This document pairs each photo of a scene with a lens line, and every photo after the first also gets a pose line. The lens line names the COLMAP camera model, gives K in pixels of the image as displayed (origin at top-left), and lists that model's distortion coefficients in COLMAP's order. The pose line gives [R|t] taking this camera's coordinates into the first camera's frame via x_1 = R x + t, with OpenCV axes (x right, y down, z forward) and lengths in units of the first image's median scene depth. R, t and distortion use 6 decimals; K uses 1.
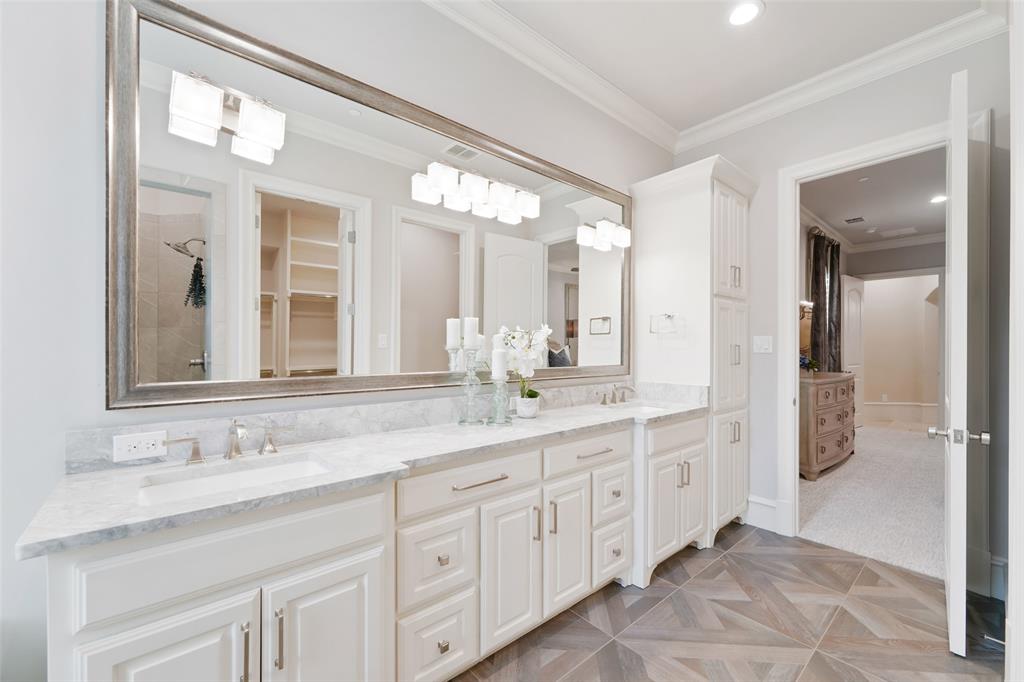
lens RADIAL K [[411.9, 0, 503.7], [0, 411.9, 343.8], [0, 0, 1]] dist [-0.003101, 0.000122]
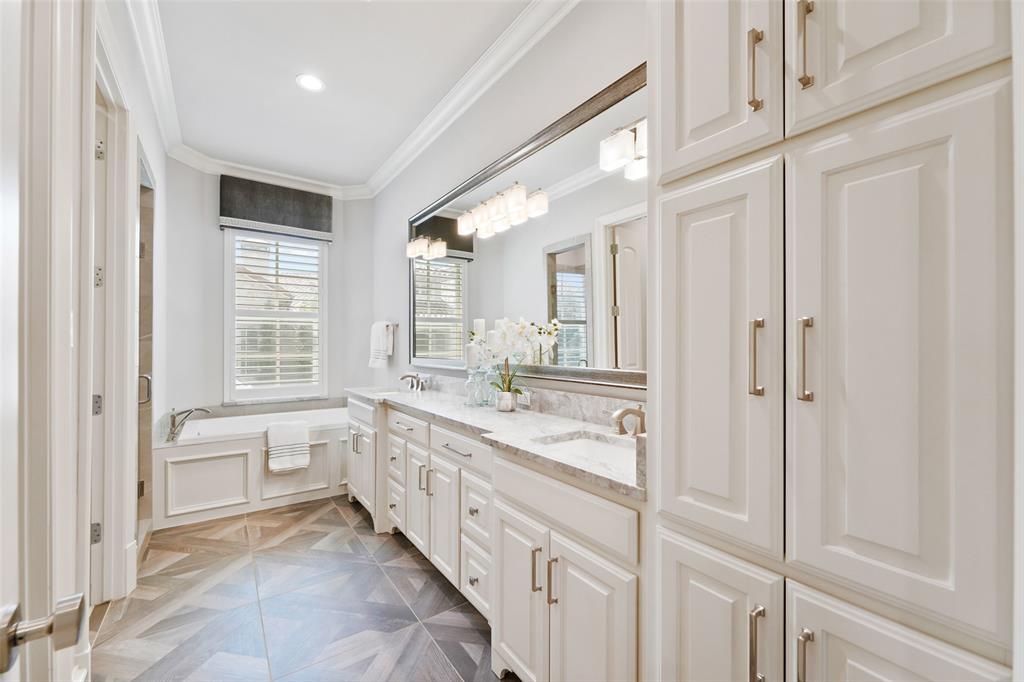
lens RADIAL K [[411.9, 0, 504.8], [0, 411.9, 345.1], [0, 0, 1]] dist [-0.003101, 0.000122]
pose [[-0.096333, -0.006694, -0.995327, 1.245471], [0.003777, 0.999968, -0.007091, 0.028521], [0.995342, -0.004442, -0.096305, 1.278769]]
